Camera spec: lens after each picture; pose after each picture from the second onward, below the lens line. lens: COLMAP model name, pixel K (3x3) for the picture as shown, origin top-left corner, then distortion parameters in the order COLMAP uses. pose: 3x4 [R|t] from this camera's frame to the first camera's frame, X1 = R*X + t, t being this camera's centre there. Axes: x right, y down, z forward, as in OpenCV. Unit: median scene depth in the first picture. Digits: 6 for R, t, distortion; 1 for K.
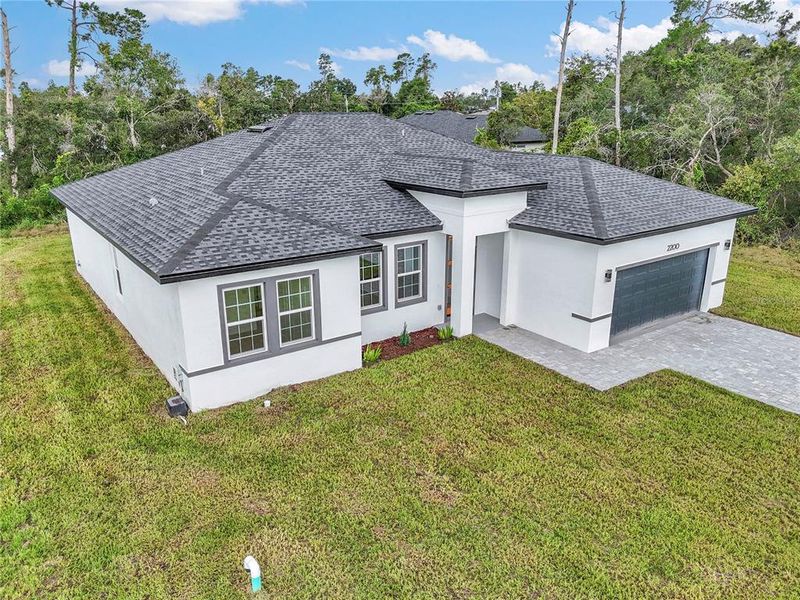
lens RADIAL K [[616.4, 0, 394.8], [0, 616.4, 298.2], [0, 0, 1]] dist [0.004666, 0.002588]
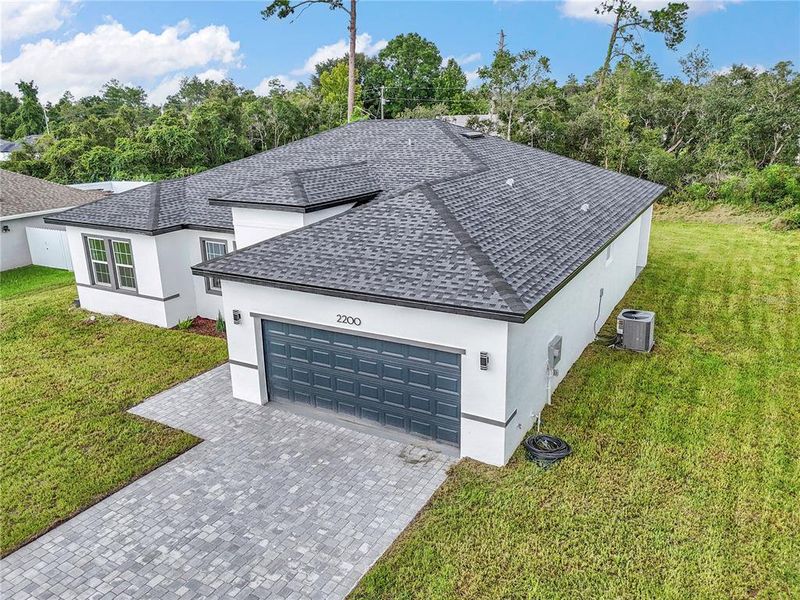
lens RADIAL K [[616.4, 0, 395.6], [0, 616.4, 304.0], [0, 0, 1]] dist [0.004666, 0.002588]
pose [[0.427161, 0.267490, -0.863703, 1.285189], [-0.251504, 0.952691, 0.170664, -0.279183], [0.868493, 0.144324, 0.474227, 0.853515]]
